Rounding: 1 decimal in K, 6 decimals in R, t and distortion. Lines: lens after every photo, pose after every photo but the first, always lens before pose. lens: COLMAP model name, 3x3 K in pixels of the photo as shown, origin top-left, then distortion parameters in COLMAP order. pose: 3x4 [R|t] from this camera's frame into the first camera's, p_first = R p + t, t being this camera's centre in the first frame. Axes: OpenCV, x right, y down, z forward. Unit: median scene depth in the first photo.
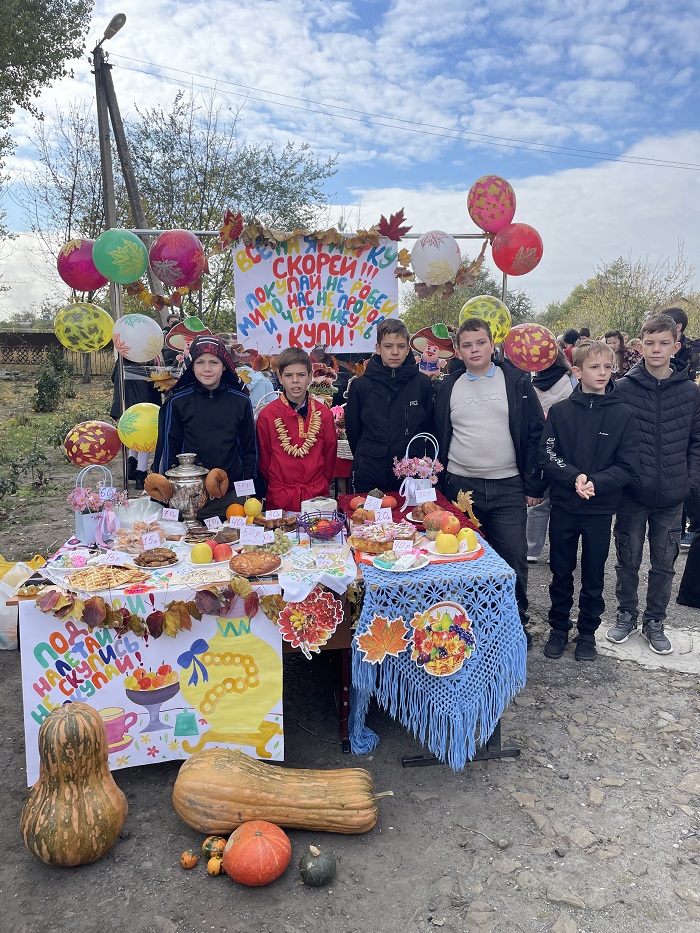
lens RADIAL K [[702.3, 0, 375.1], [0, 702.3, 454.1], [0, 0, 1]] dist [0.085474, -0.108564]
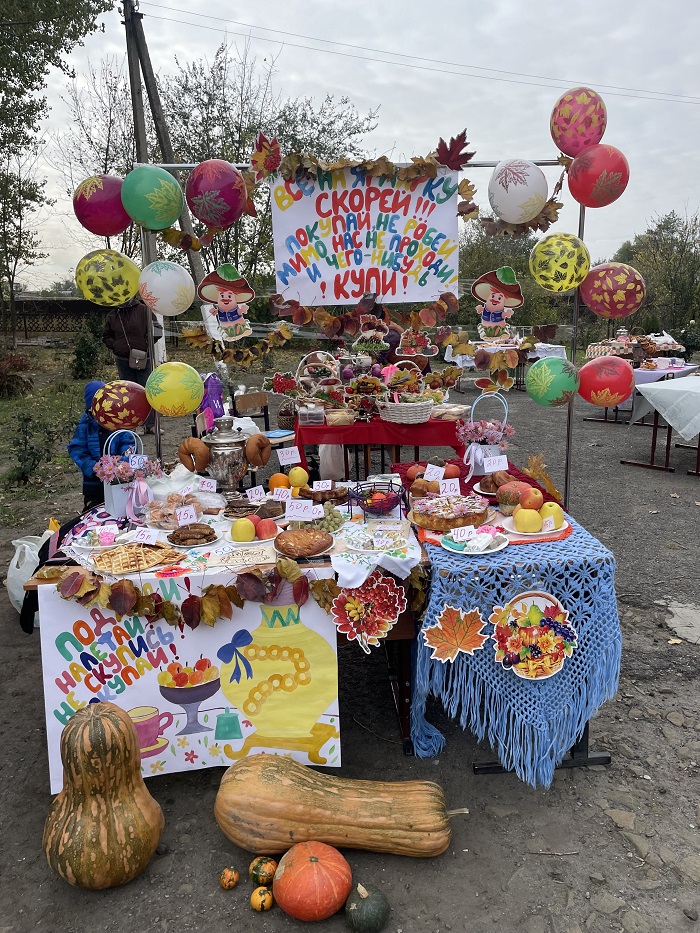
lens RADIAL K [[702.3, 0, 371.3], [0, 702.3, 466.6], [0, 0, 1]] dist [0.085474, -0.108564]
pose [[0.998188, -0.003123, -0.060085, -0.025915], [0.007023, 0.997873, 0.064806, 0.004857], [0.059755, -0.065111, 0.996087, 0.113532]]
